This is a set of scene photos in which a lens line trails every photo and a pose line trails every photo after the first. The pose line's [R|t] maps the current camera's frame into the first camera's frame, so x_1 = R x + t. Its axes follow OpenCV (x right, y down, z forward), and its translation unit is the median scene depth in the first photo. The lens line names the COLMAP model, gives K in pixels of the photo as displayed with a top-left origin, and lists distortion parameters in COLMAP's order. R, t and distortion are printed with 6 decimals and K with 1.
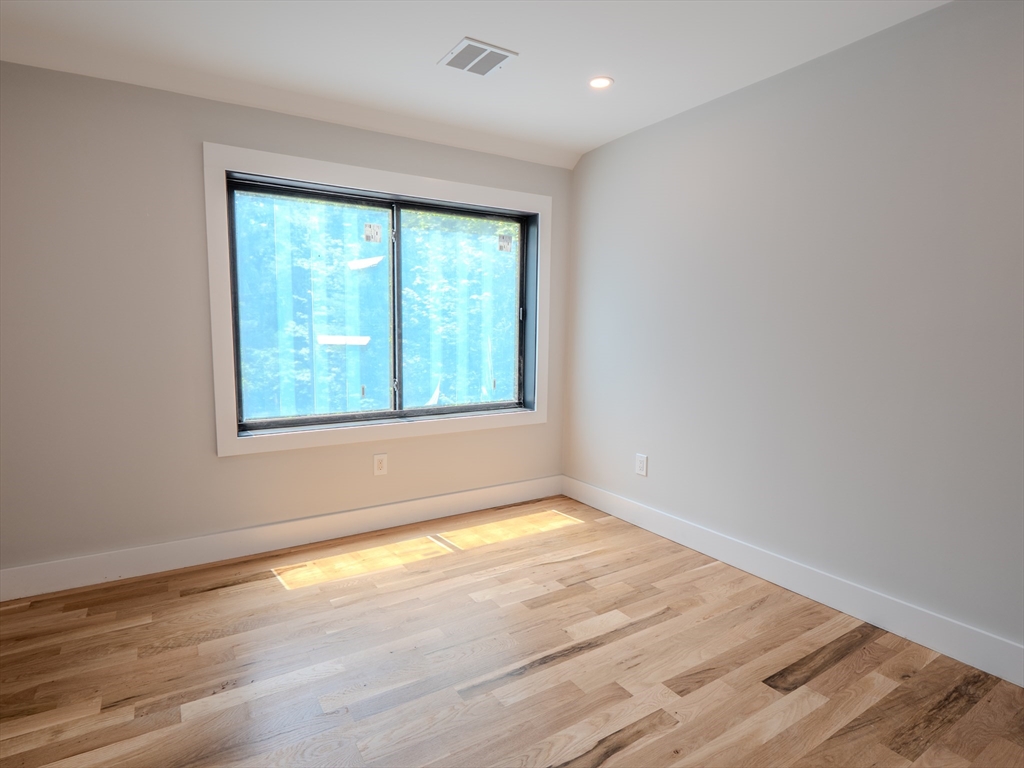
lens RADIAL K [[512.4, 0, 510.8], [0, 512.4, 384.7], [0, 0, 1]] dist [-0.005053, -0.003642]
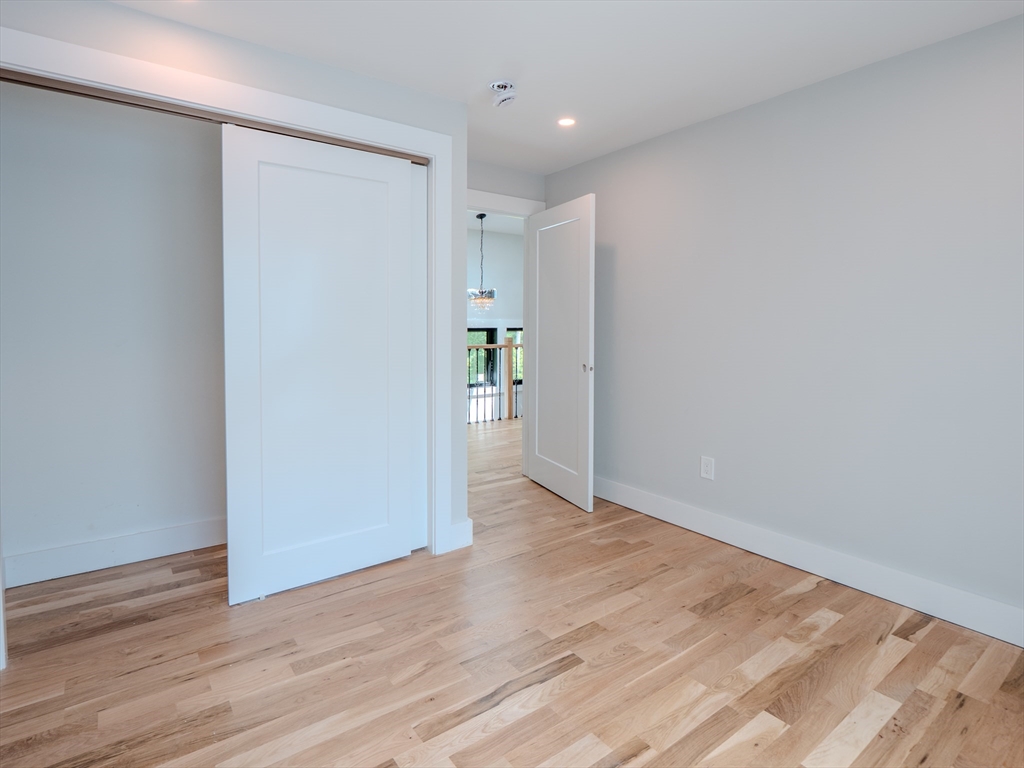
lens RADIAL K [[512.4, 0, 511.9], [0, 512.4, 383.4], [0, 0, 1]] dist [-0.005053, -0.003642]
pose [[-0.997815, -0.006150, -0.065776, 0.210065], [-0.021453, 0.971860, 0.234580, -0.224029], [0.062482, 0.235479, -0.969869, 1.826578]]
